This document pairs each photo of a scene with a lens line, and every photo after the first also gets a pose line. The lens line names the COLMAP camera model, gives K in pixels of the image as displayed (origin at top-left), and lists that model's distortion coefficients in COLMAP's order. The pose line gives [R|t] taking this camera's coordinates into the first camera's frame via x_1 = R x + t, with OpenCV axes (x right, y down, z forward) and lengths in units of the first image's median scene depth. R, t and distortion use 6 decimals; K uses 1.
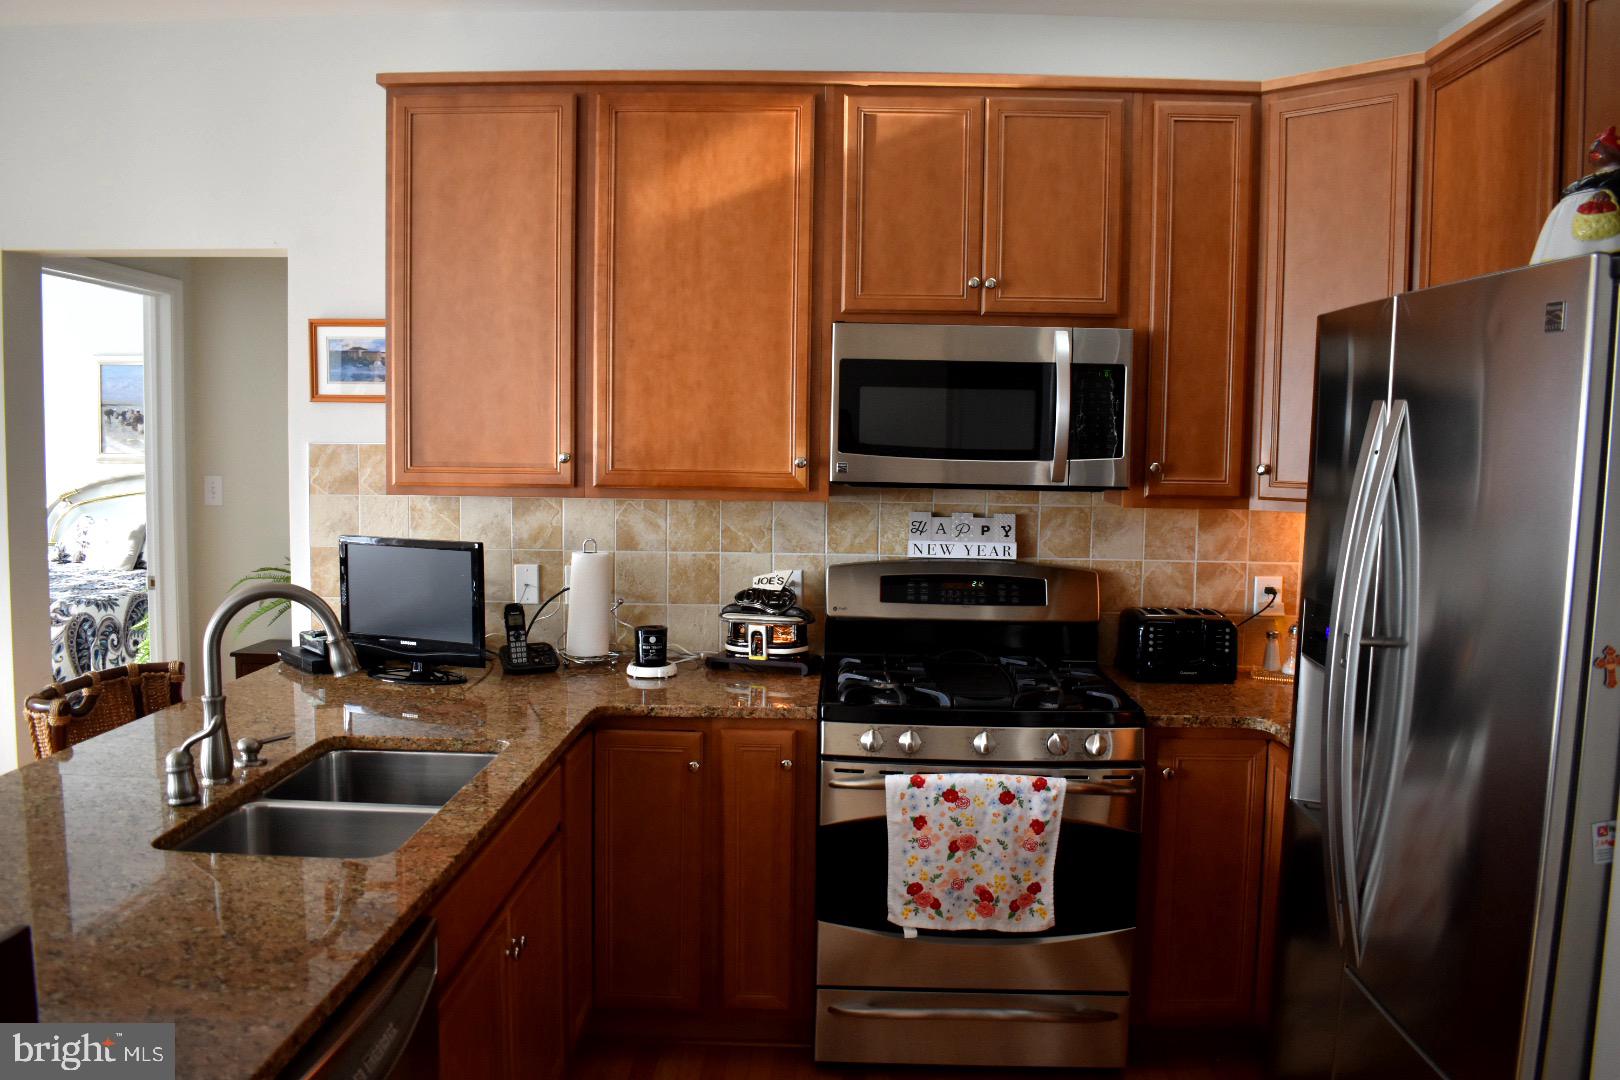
lens RADIAL K [[1264.5, 0, 819.3], [0, 1264.5, 535.4], [0, 0, 1]] dist [-0.096267, 0.015378]
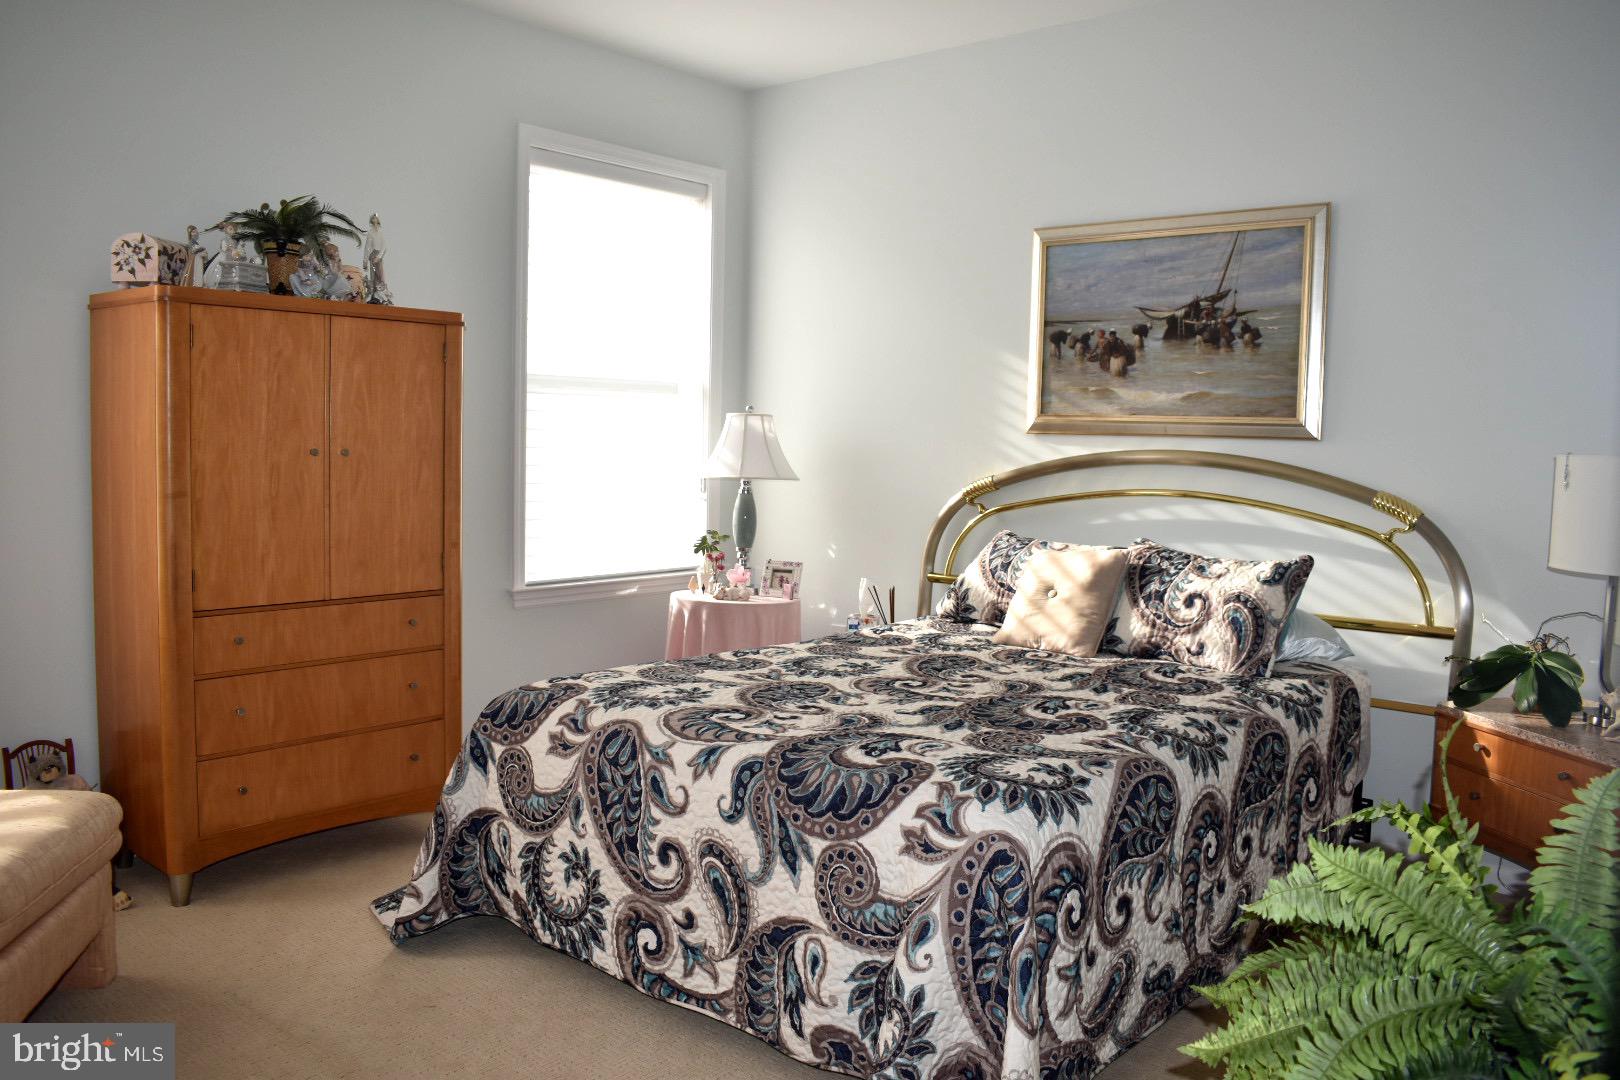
lens RADIAL K [[1264.5, 0, 825.5], [0, 1264.5, 535.6], [0, 0, 1]] dist [-0.096267, 0.015378]
pose [[0.781729, 0.050891, -0.621538, -0.811587], [-0.059692, 0.998195, 0.006655, -0.033968], [0.620755, 0.031899, 0.783355, 1.320618]]
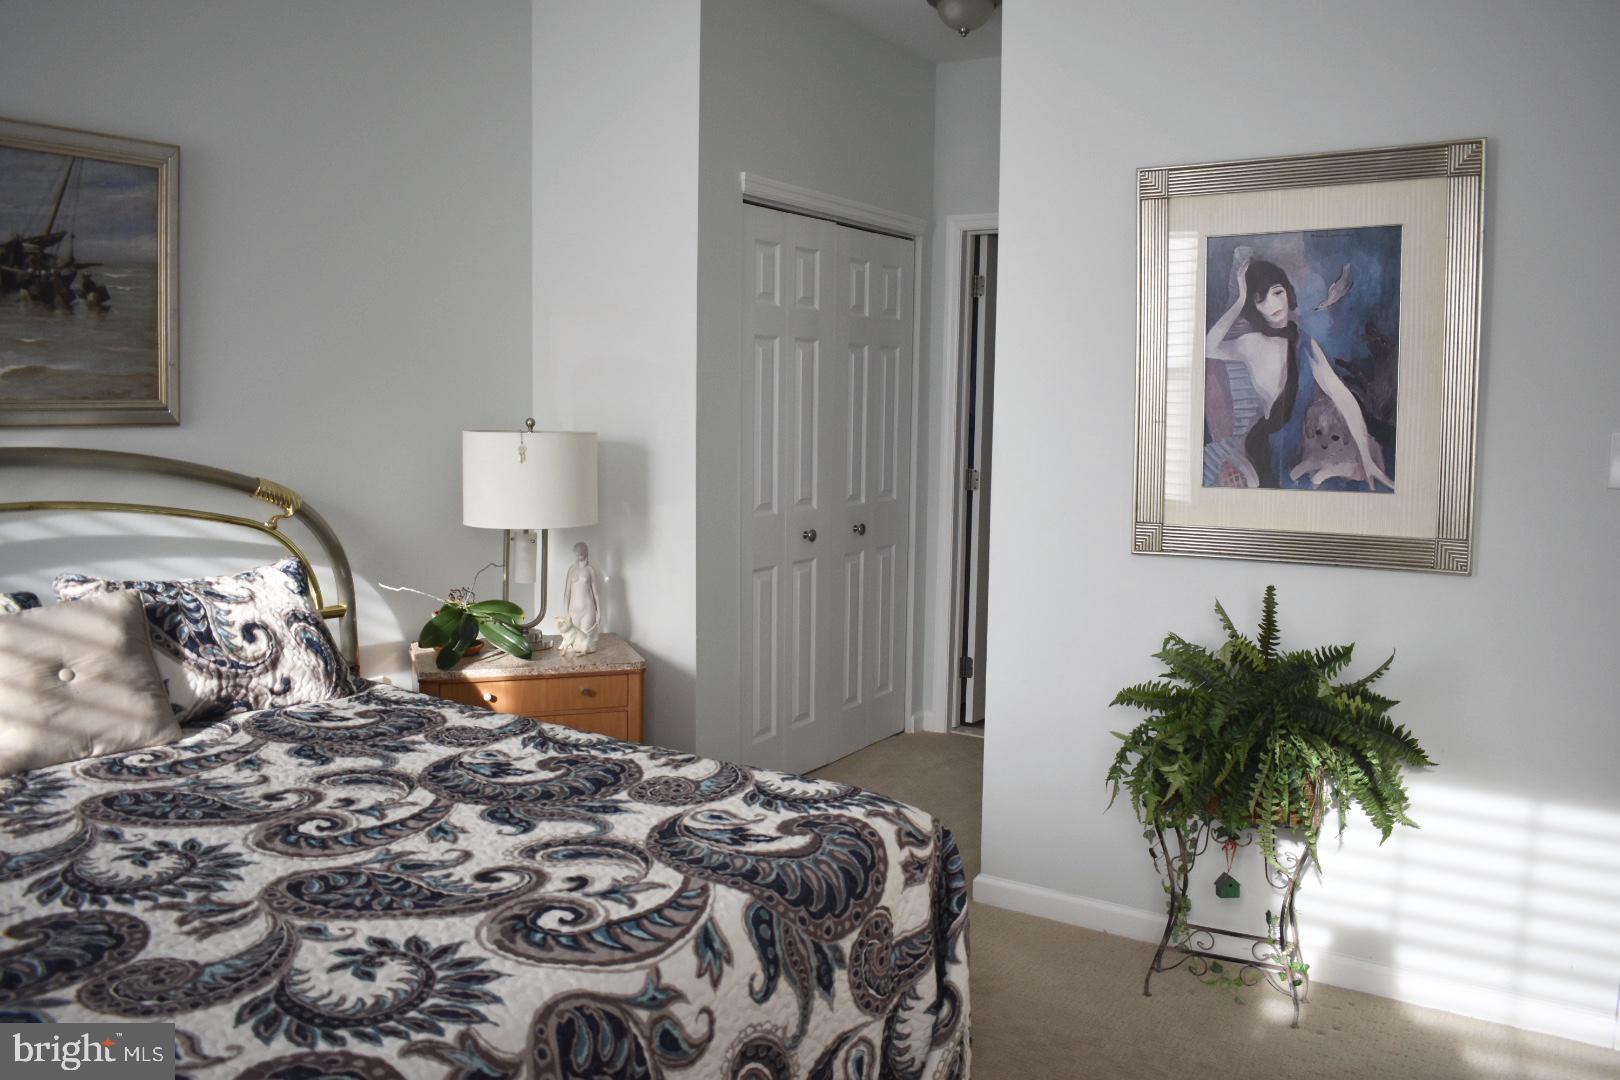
lens RADIAL K [[1264.5, 0, 819.0], [0, 1264.5, 536.0], [0, 0, 1]] dist [-0.096267, 0.015378]
pose [[0.520471, -0.100197, 0.847980, -1.787918], [0.057143, 0.994952, 0.082490, -0.109150], [-0.851965, 0.005523, 0.523569, 1.572502]]
